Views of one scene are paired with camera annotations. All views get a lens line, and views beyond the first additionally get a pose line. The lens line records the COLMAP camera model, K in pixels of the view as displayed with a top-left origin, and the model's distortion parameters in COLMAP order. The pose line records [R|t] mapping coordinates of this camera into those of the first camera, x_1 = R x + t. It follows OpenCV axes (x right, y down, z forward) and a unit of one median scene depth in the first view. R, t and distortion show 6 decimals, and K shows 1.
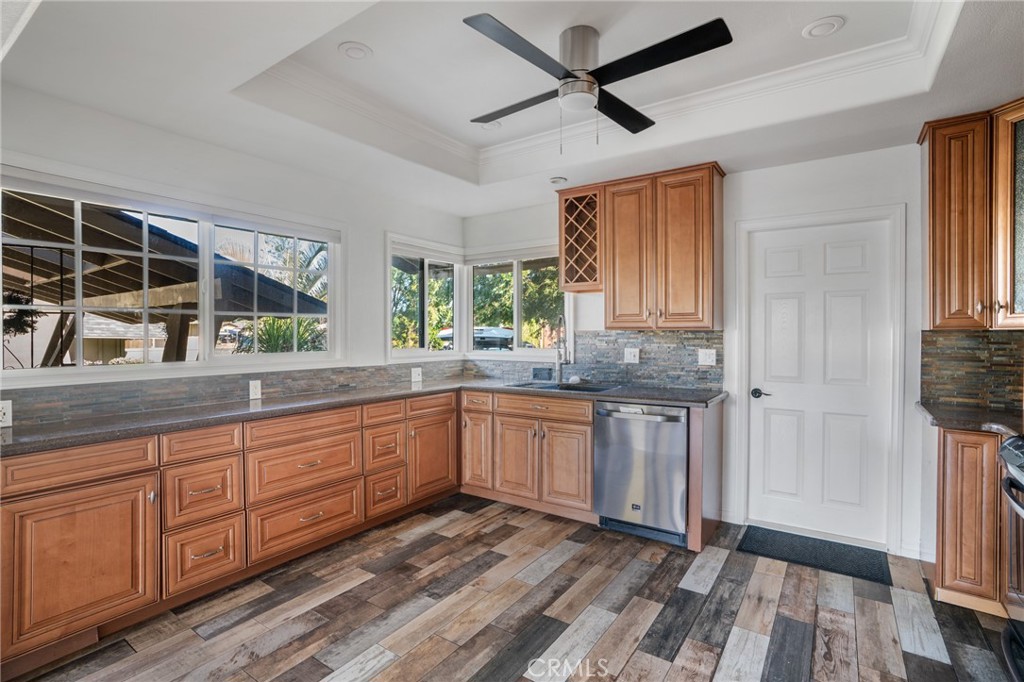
lens RADIAL K [[498.7, 0, 503.3], [0, 498.7, 337.7], [0, 0, 1]] dist [-0.061010, 0.033823]
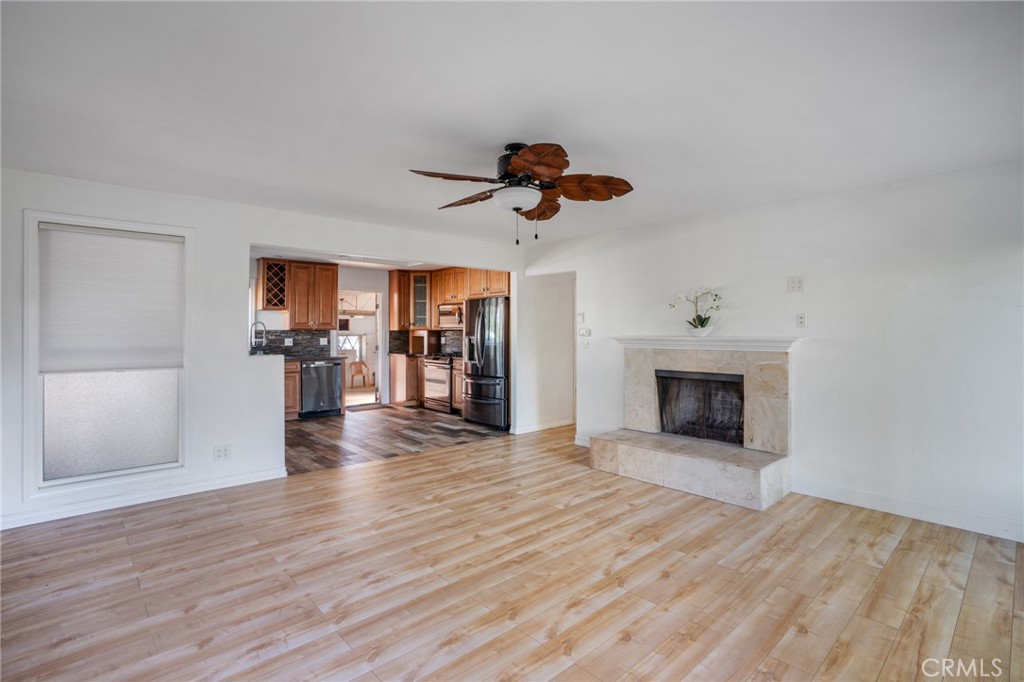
lens RADIAL K [[492.1, 0, 516.0], [0, 492.1, 331.2], [0, 0, 1]] dist [-0.041124, 0.000771]
pose [[0.219474, 0.003251, 0.975613, -1.800225], [0.011503, 0.999916, -0.005920, 0.015332], [-0.975551, 0.012522, 0.219418, -0.439824]]
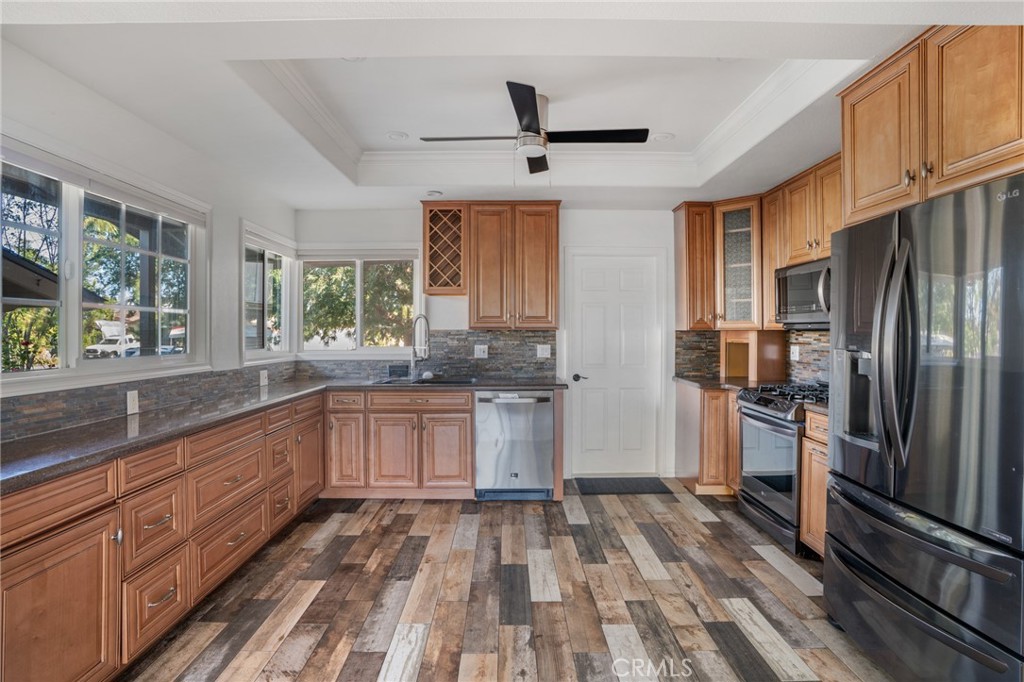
lens RADIAL K [[517.7, 0, 520.1], [0, 517.7, 331.6], [0, 0, 1]] dist [-0.069498, 0.026578]
pose [[0.807278, 0.001077, 0.590171, -0.452619], [0.005464, 0.999942, -0.009299, 0.001073], [-0.590146, 0.010732, 0.807225, -0.035606]]
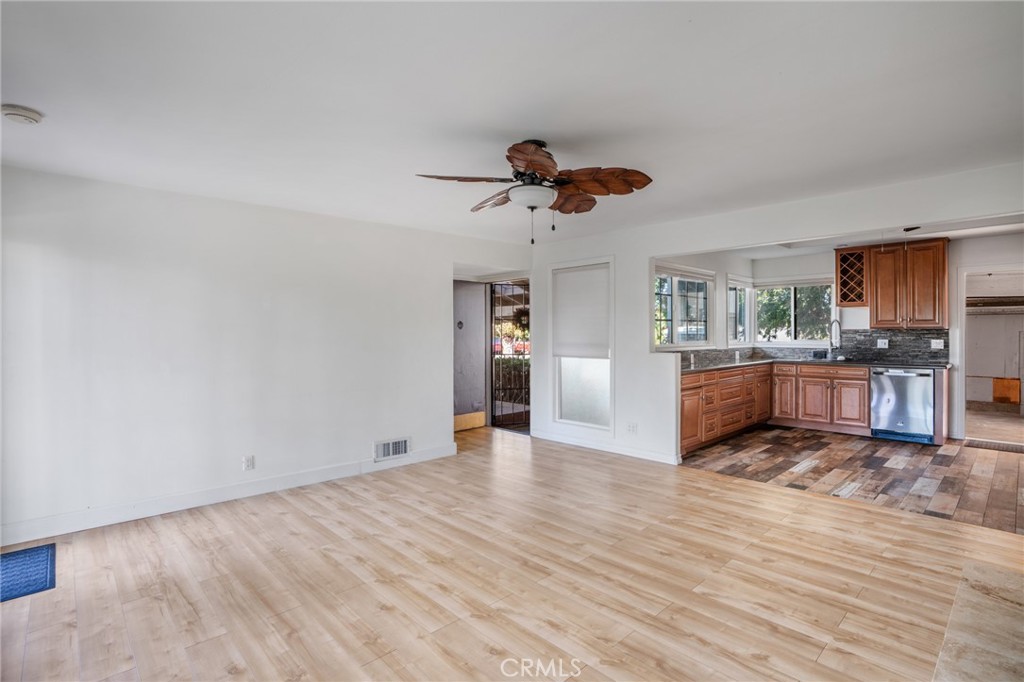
lens RADIAL K [[502.4, 0, 488.3], [0, 502.4, 333.1], [0, 0, 1]] dist [-0.067642, 0.024641]
pose [[0.971577, -0.000209, -0.236723, -0.794061], [-0.001831, 0.999963, -0.008397, 0.018788], [0.236716, 0.008592, 0.971541, -1.130219]]
